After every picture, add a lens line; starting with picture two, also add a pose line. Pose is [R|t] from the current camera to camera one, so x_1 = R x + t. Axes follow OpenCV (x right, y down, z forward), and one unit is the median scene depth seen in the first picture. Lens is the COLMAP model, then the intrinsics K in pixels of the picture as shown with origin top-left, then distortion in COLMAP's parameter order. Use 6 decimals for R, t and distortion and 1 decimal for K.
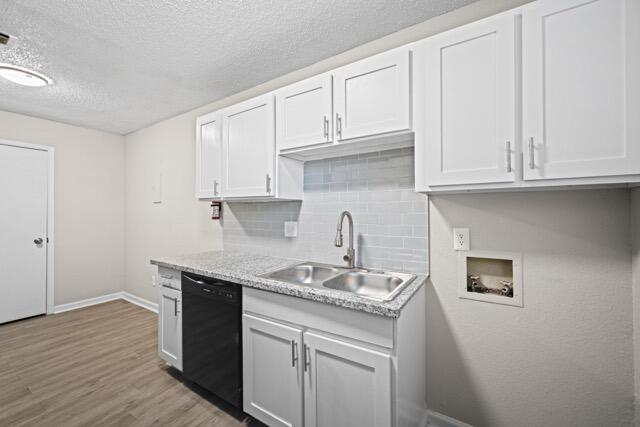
lens RADIAL K [[253.6, 0, 321.1], [0, 253.6, 210.9], [0, 0, 1]] dist [-0.000118, -0.000125]
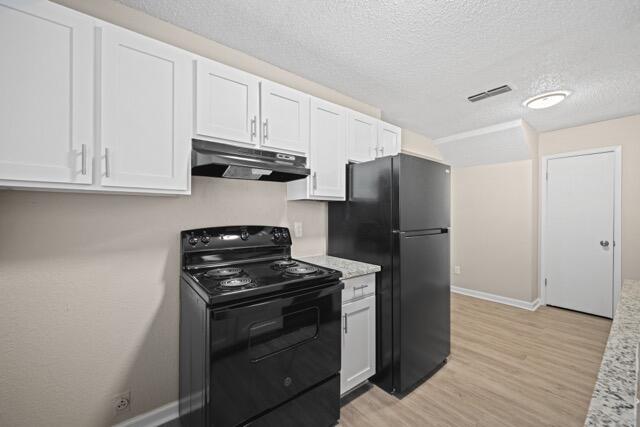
lens RADIAL K [[253.6, 0, 320.7], [0, 253.6, 212.5], [0, 0, 1]] dist [-0.000118, -0.000125]
pose [[-0.331922, -0.000405, -0.943307, 0.315001], [-0.001331, 0.999999, 0.000038, -0.002423], [0.943306, 0.001268, -0.331922, 0.411686]]
